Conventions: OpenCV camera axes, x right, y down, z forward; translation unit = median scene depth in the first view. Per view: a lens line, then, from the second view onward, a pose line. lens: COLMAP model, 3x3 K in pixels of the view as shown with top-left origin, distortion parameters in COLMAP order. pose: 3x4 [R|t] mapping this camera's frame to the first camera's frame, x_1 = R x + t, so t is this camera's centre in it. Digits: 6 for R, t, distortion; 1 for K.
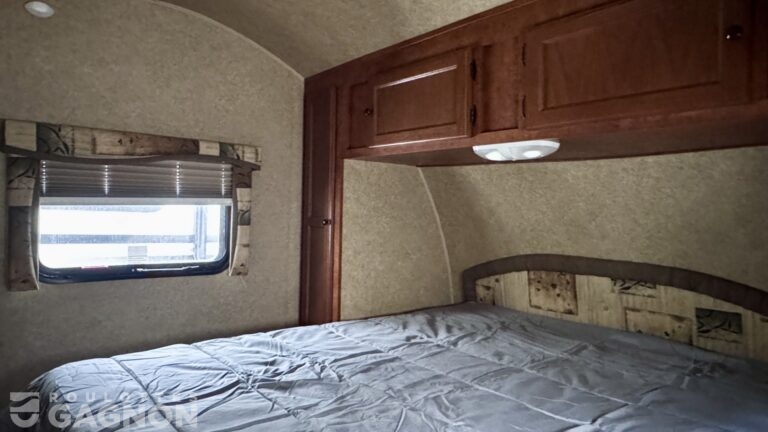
lens RADIAL K [[511.3, 0, 388.8], [0, 511.3, 189.2], [0, 0, 1]] dist [0.000979, 0.001420]
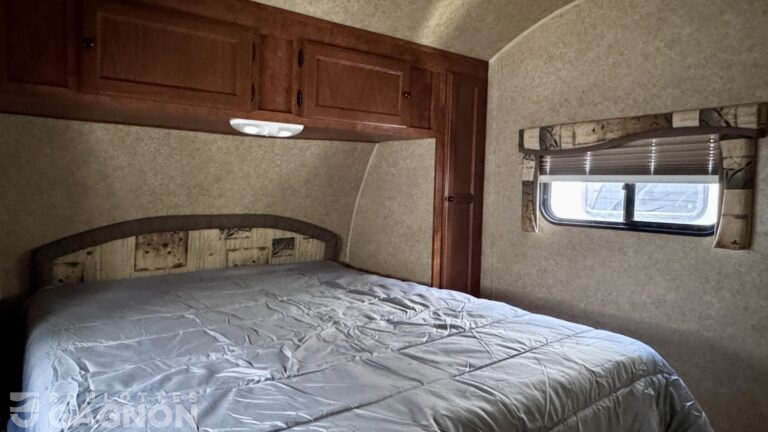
lens RADIAL K [[511.3, 0, 388.8], [0, 511.3, 189.2], [0, 0, 1]] dist [0.000979, 0.001420]
pose [[0.001085, -0.029828, 0.999554, -0.783469], [-0.049246, 0.998341, 0.029845, 0.016328], [-0.998786, -0.049257, -0.000386, 0.557400]]
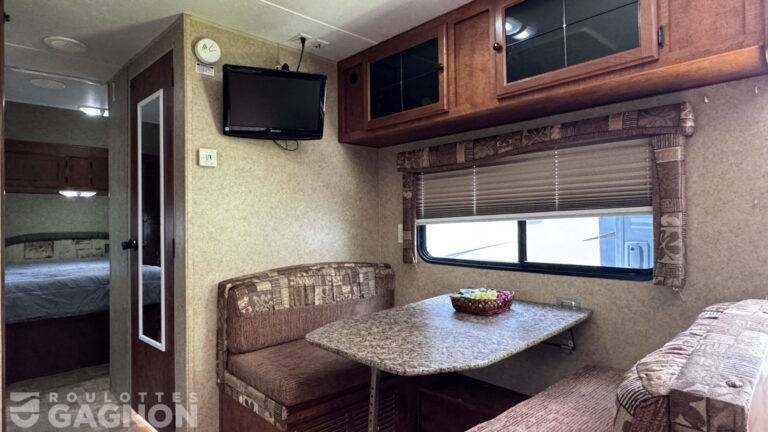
lens RADIAL K [[427.9, 0, 368.6], [0, 427.9, 215.8], [0, 0, 1]] dist [0.002921, 0.000247]
pose [[-0.034922, -0.017114, 0.999243, -1.738273], [-0.017839, 0.999705, 0.016499, -0.011754], [-0.999231, -0.017250, -0.035217, -0.431509]]
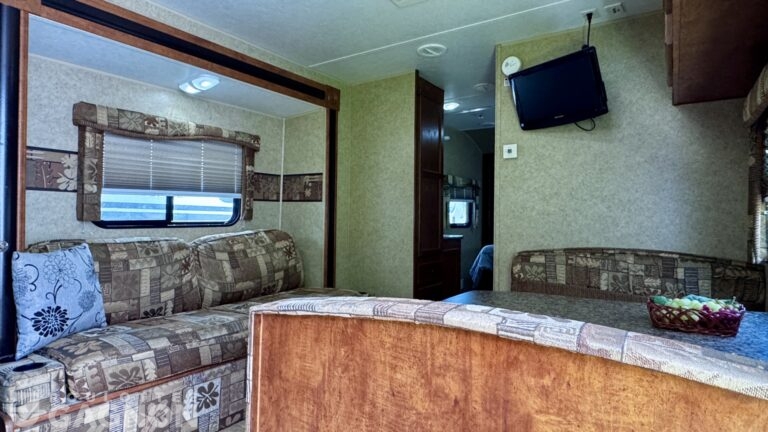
lens RADIAL K [[427.9, 0, 368.6], [0, 427.9, 215.8], [0, 0, 1]] dist [0.002921, 0.000247]
pose [[0.971325, -0.018318, 0.237050, -1.459495], [0.009475, 0.999218, 0.038391, 0.010306], [-0.237567, -0.035044, 0.970739, -1.142482]]
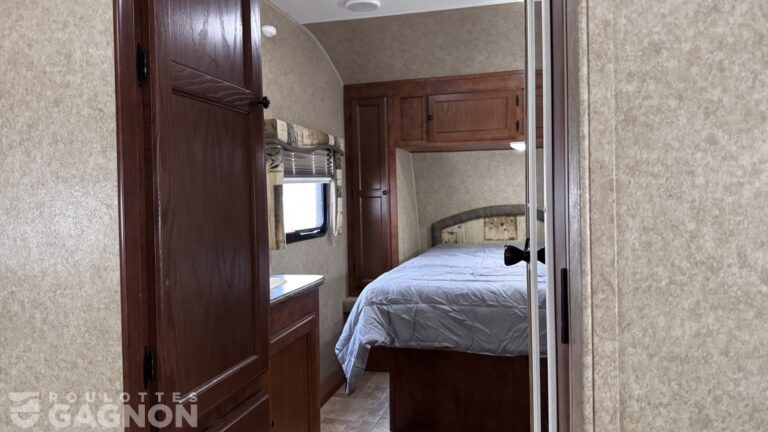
lens RADIAL K [[546.8, 0, 381.4], [0, 546.8, 201.4], [0, 0, 1]] dist [-0.095641, -0.002119]
pose [[0.817254, -0.053854, 0.573755, -1.051634], [0.025821, 0.998046, 0.056898, 0.003127], [-0.575698, -0.031685, 0.817048, -0.226889]]
